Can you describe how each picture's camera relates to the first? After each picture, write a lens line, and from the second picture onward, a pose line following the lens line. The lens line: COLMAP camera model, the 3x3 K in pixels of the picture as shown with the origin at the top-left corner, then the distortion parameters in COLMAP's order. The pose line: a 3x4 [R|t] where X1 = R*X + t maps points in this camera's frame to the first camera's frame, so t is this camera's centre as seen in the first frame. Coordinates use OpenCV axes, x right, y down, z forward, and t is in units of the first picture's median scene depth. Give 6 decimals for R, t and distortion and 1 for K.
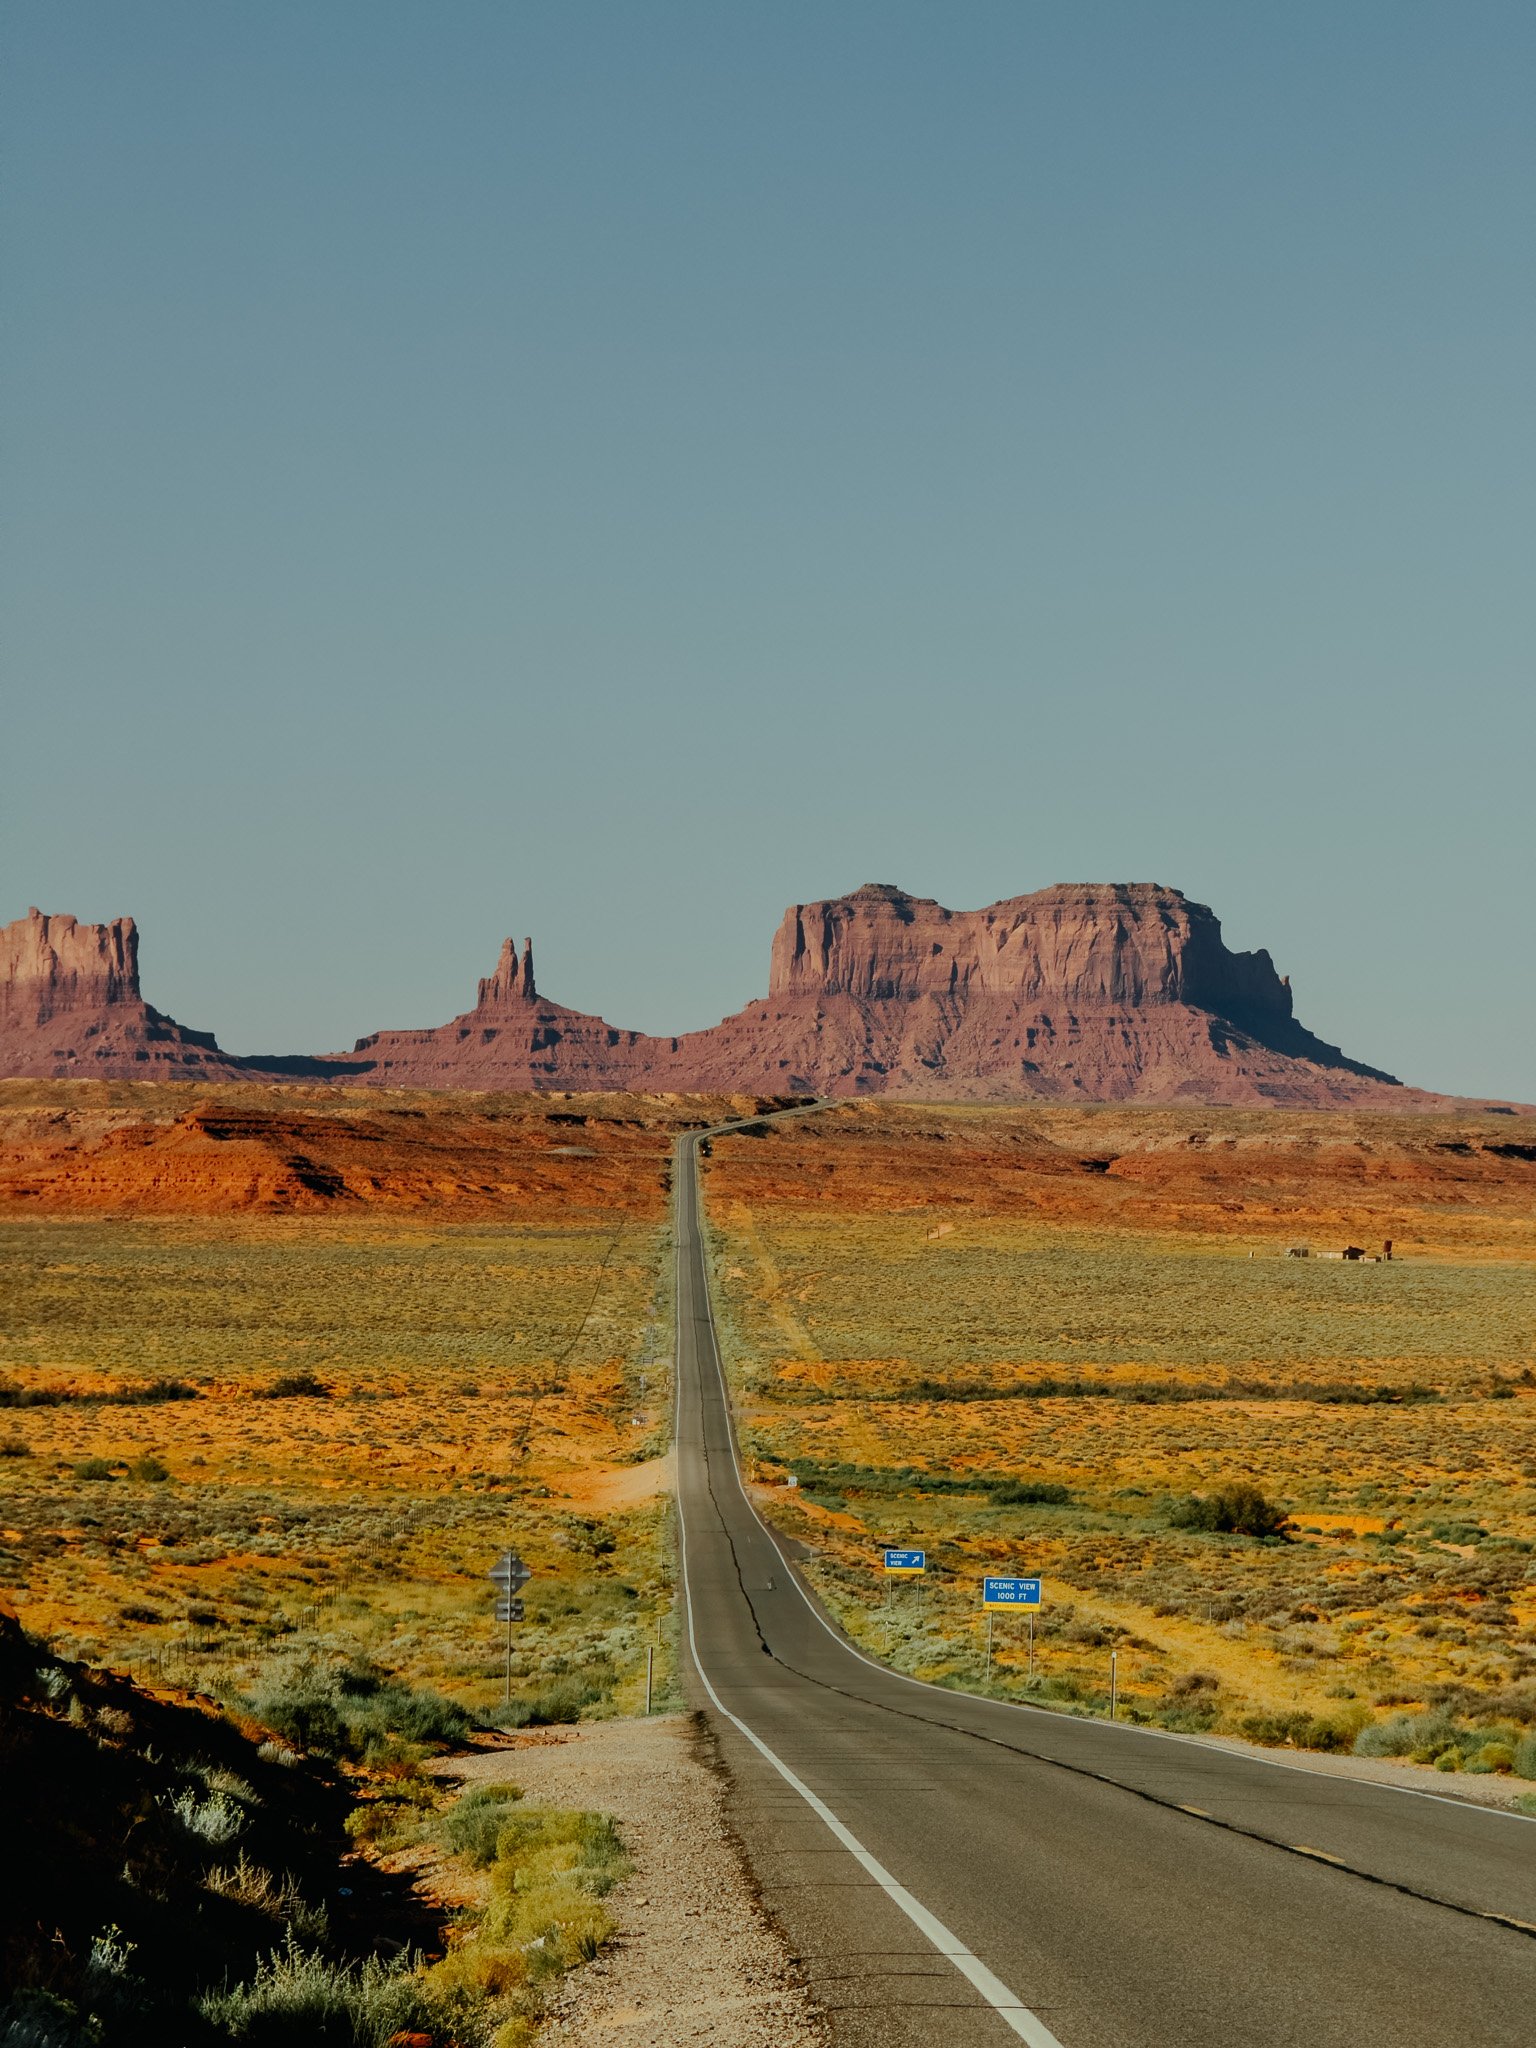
lens RADIAL K [[5574.7, 0, 772.0], [0, 5574.7, 1027.4], [0, 0, 1]] dist [0.014051, 0.000000]
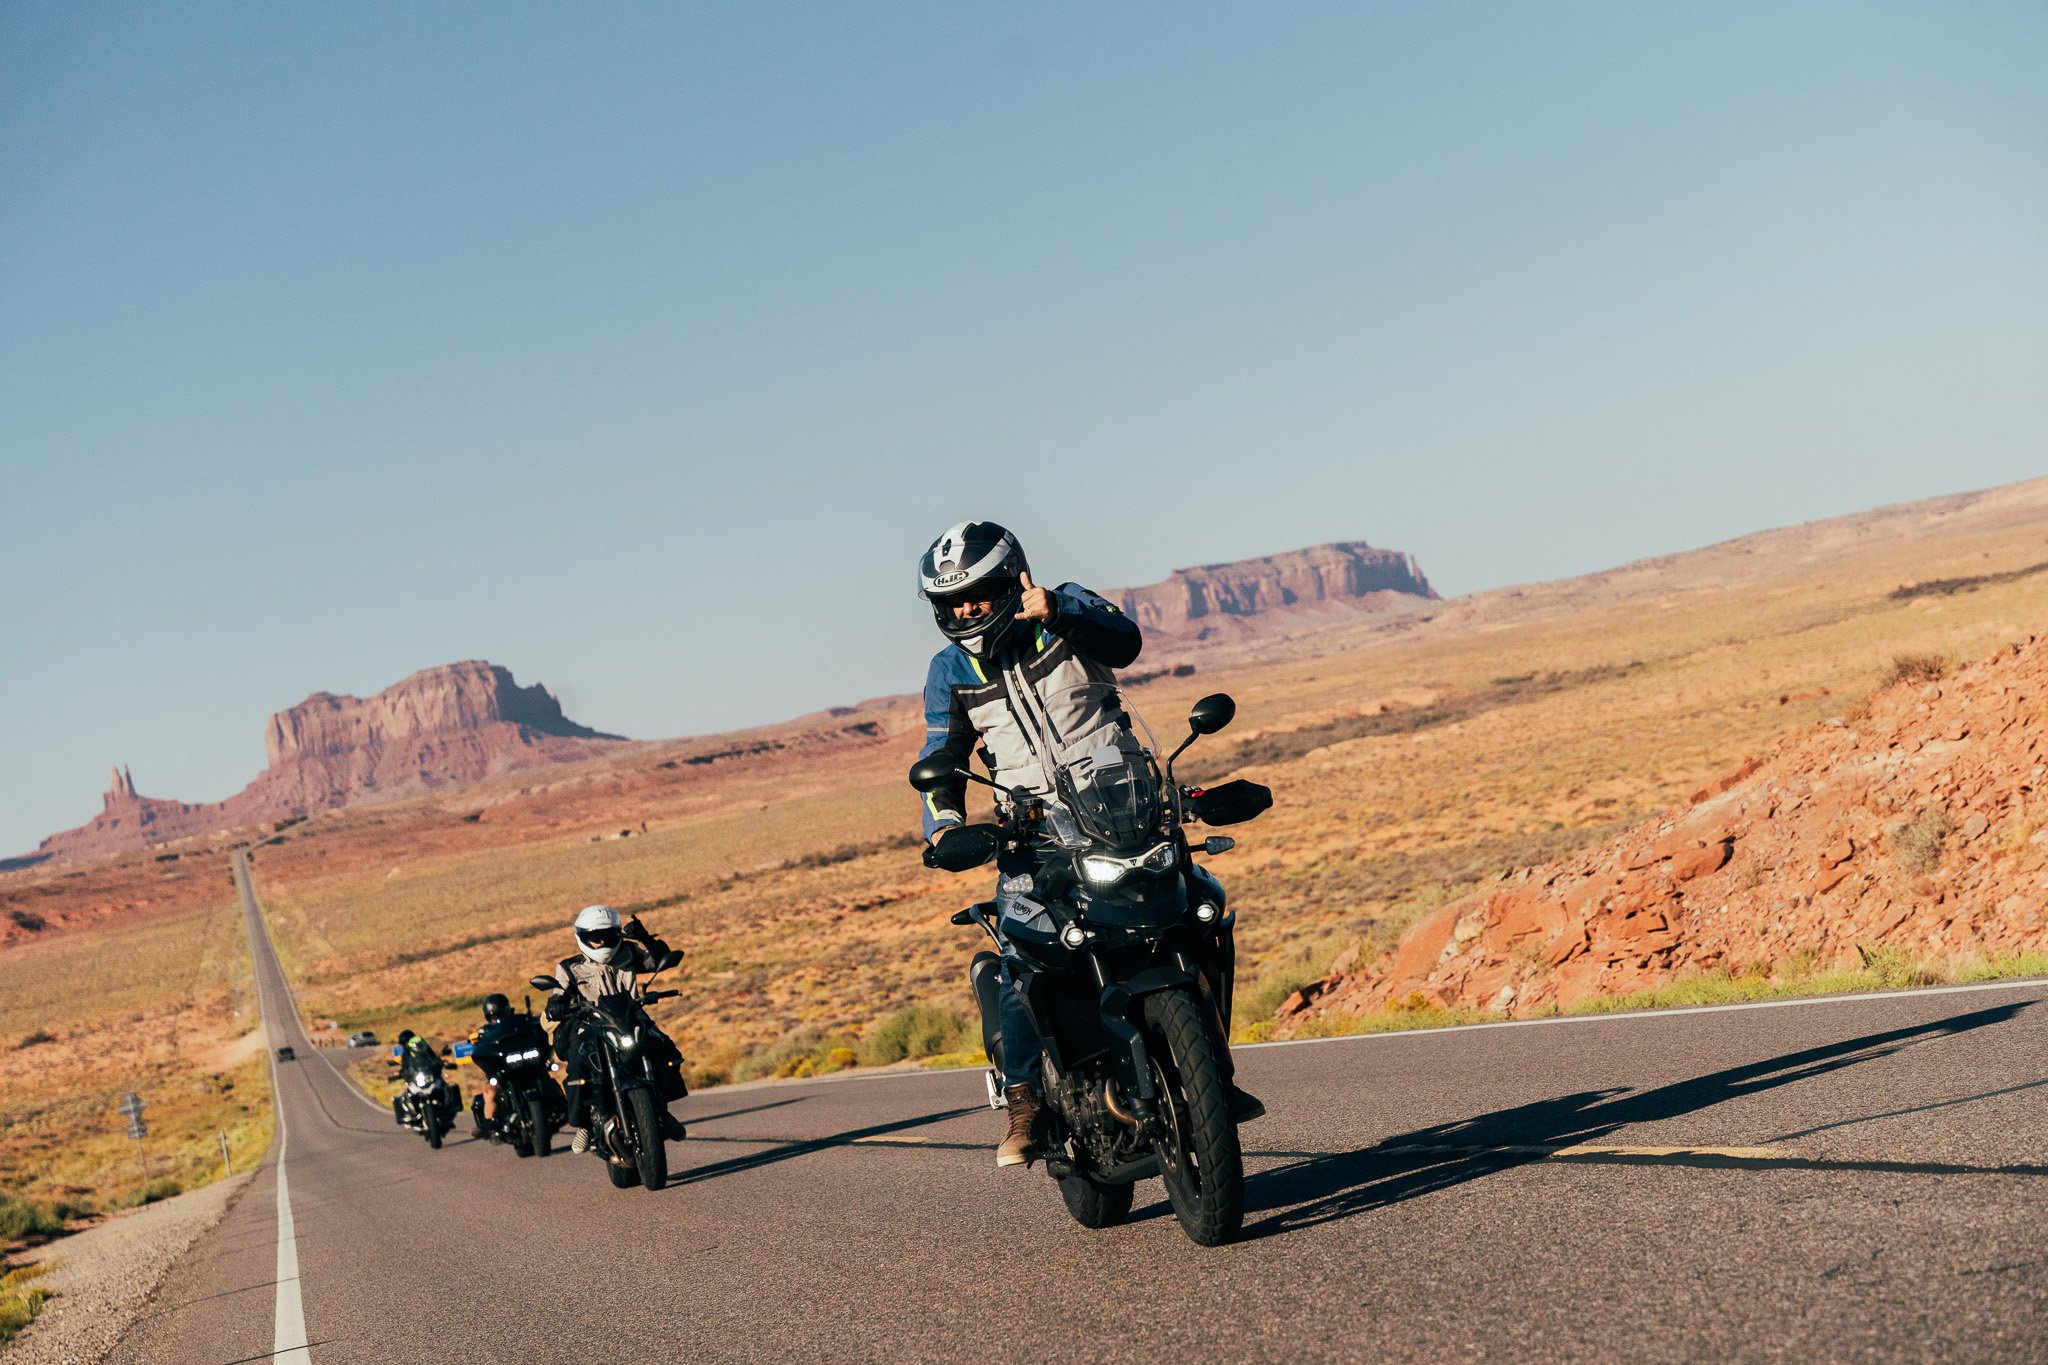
lens RADIAL K [[4307.6, 0, 1022.6], [0, 4307.6, 690.7], [0, 0, 1]] dist [0.055622, 0.000000]
pose [[0.959704, -0.211951, 0.184514, -0.017760], [0.205274, 0.977170, 0.054792, -0.052467], [-0.191914, -0.014708, 0.981301, -0.366716]]
